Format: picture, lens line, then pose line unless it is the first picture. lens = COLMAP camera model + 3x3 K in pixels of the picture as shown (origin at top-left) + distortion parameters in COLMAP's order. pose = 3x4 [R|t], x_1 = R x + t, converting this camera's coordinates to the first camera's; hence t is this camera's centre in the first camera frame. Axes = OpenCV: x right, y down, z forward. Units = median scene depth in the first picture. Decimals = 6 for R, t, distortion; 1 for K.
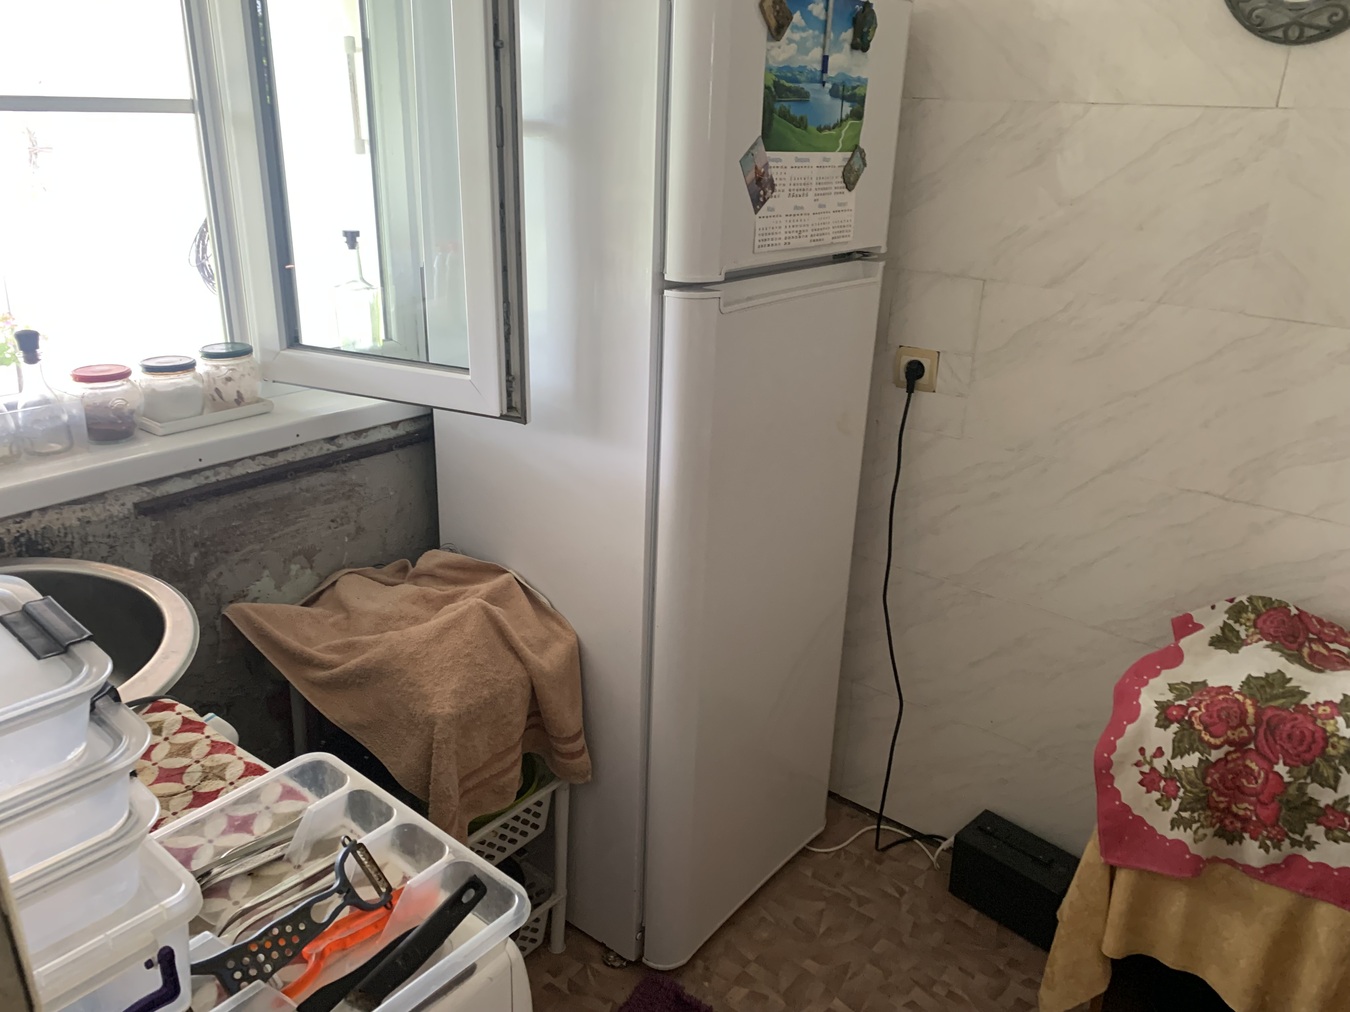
lens RADIAL K [[1047.3, 0, 650.2], [0, 1047.3, 500.4], [0, 0, 1]] dist [0.043325, -0.042709]
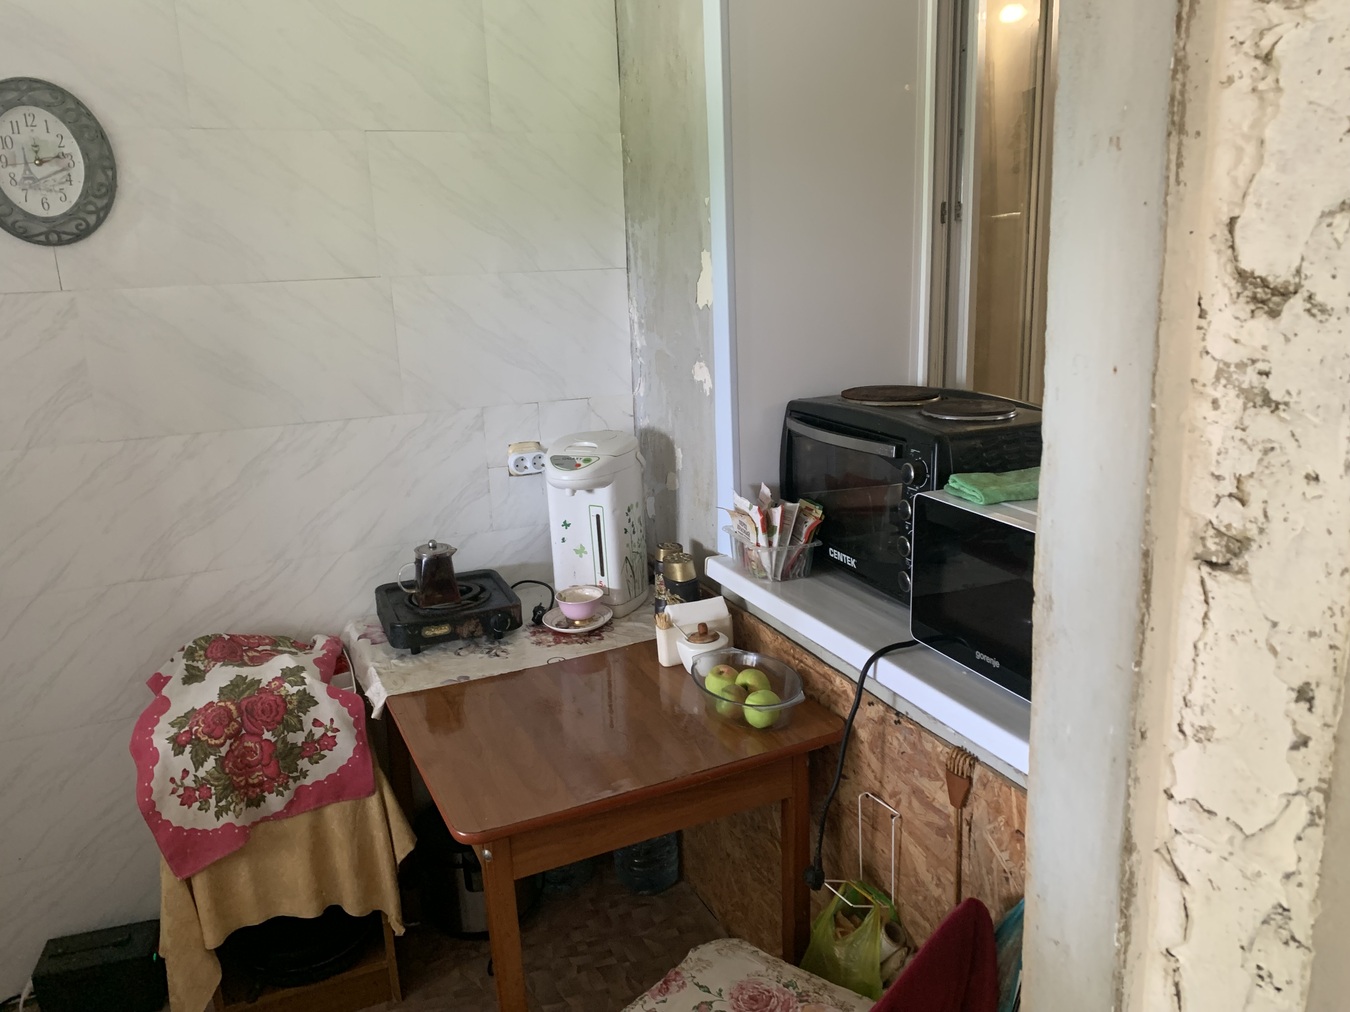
lens RADIAL K [[1047.3, 0, 695.0], [0, 1047.3, 507.6], [0, 0, 1]] dist [0.043325, -0.042709]
pose [[0.457237, -0.266668, 0.848424, -0.226366], [0.363357, 0.926746, 0.095463, 0.039831], [-0.811730, 0.264631, 0.520638, -0.244099]]
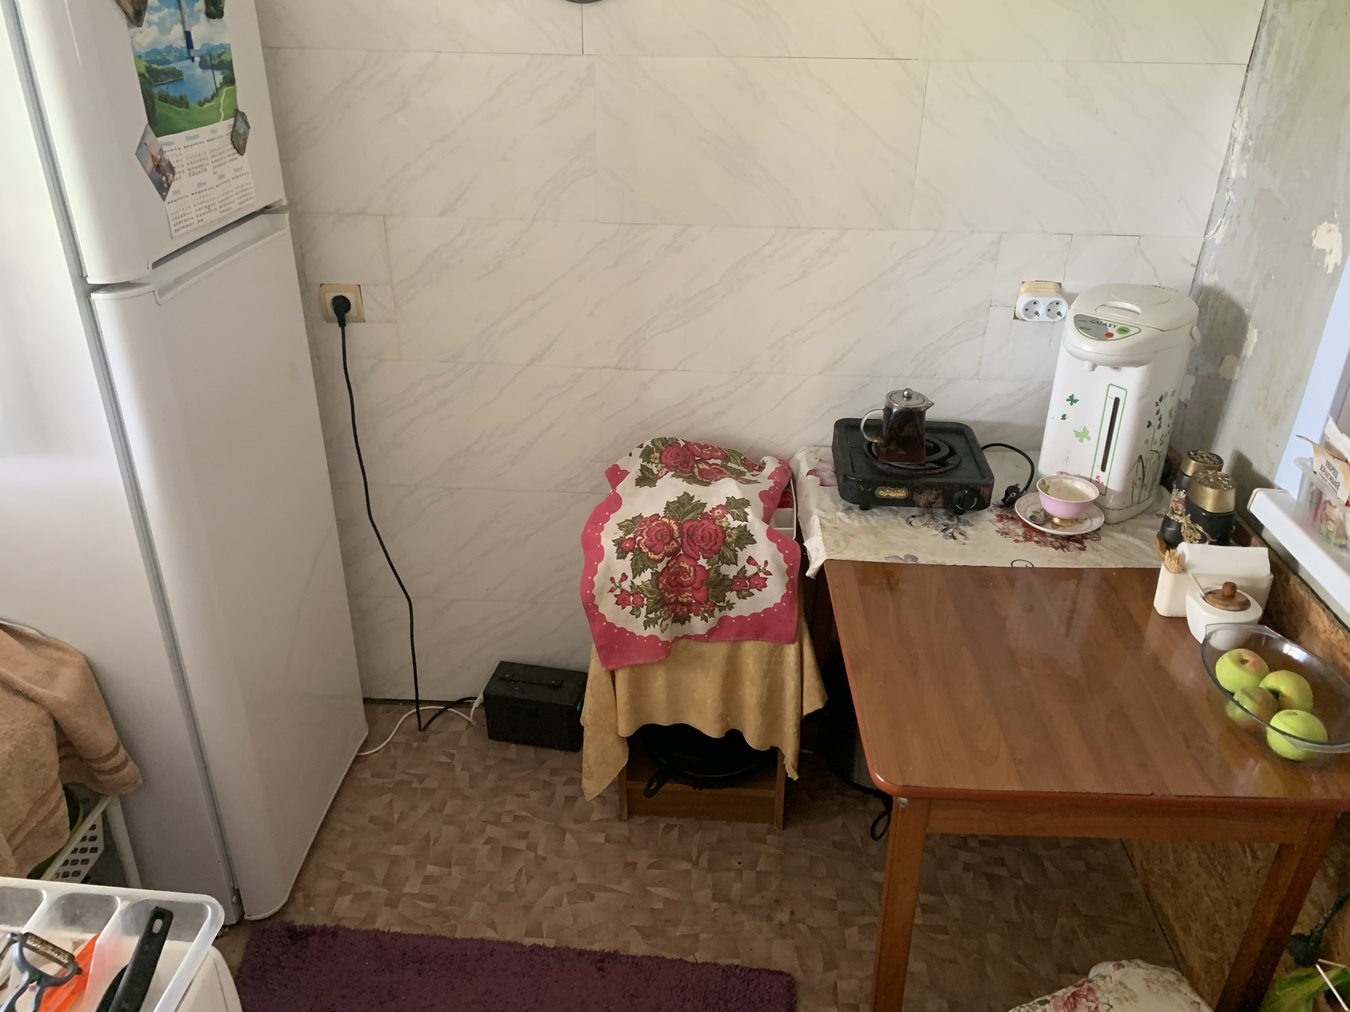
lens RADIAL K [[1047.3, 0, 668.5], [0, 1047.3, 507.7], [0, 0, 1]] dist [0.043325, -0.042709]
pose [[0.817136, -0.289146, 0.498682, -0.086034], [0.221714, 0.956198, 0.191125, -0.073356], [-0.532102, -0.045610, 0.845451, -0.108028]]
